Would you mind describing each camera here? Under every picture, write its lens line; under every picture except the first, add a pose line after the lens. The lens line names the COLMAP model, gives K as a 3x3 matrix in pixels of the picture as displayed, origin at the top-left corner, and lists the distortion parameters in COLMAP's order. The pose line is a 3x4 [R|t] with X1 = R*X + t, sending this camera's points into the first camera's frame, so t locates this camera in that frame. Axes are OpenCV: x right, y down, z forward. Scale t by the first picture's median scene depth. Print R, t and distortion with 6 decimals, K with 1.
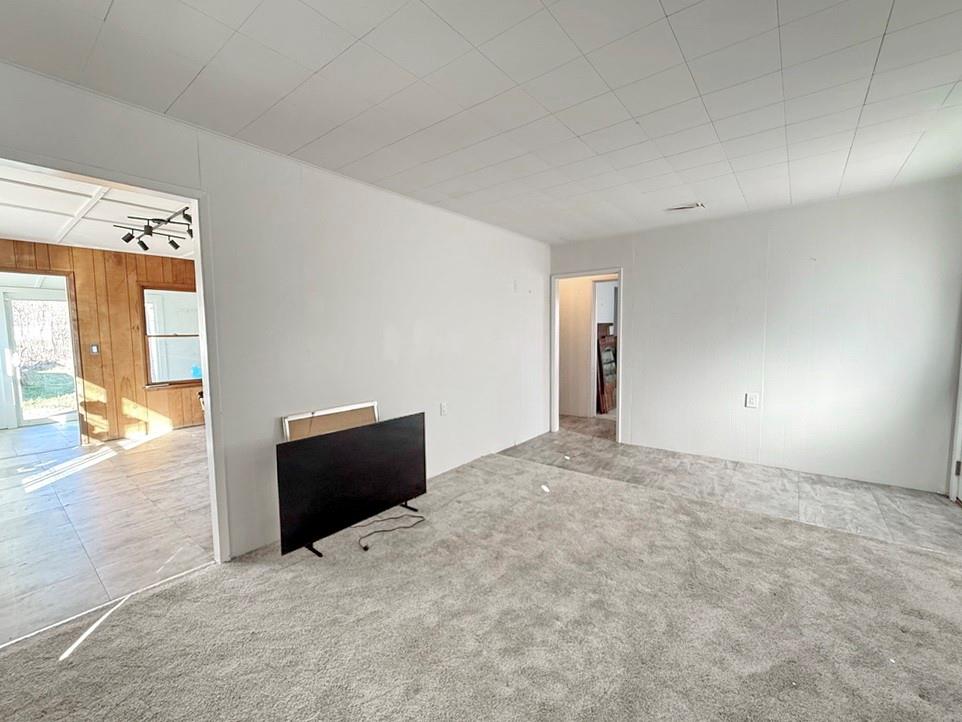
lens RADIAL K [[400.8, 0, 481.0], [0, 400.8, 361.0], [0, 0, 1]] dist [-0.001146, -0.000086]
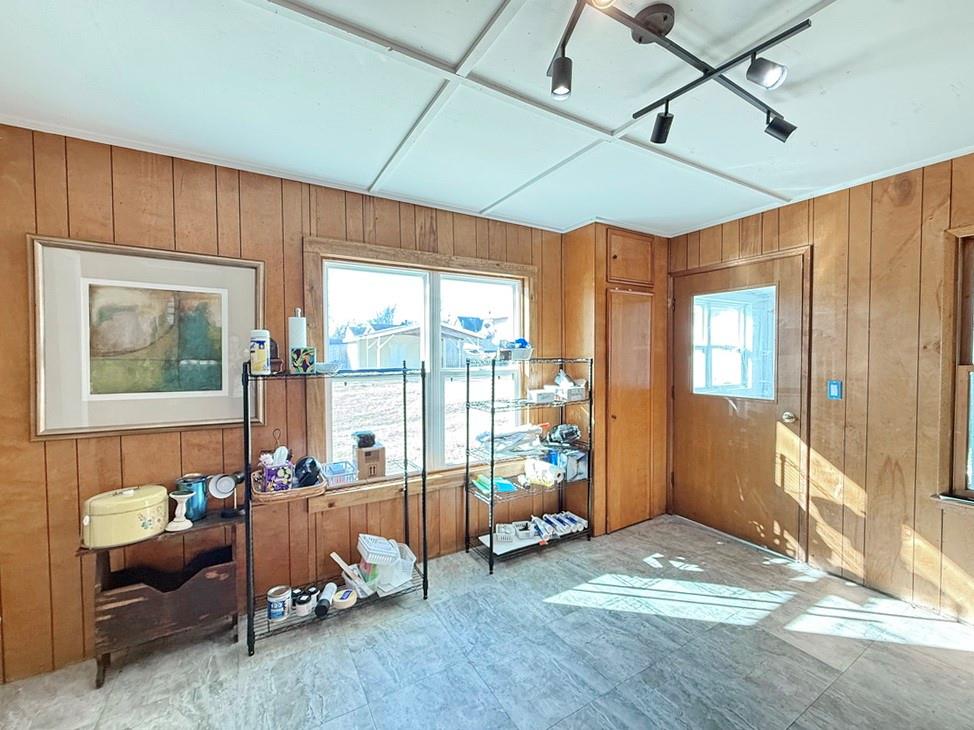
lens RADIAL K [[405.8, 0, 487.0], [0, 405.8, 365.0], [0, 0, 1]] dist [-0.001146, -0.000086]
pose [[-0.347956, 0.038563, -0.936718, -0.347299], [-0.053789, 0.996687, 0.061012, -0.071844], [0.935967, 0.071615, -0.344728, 0.790558]]
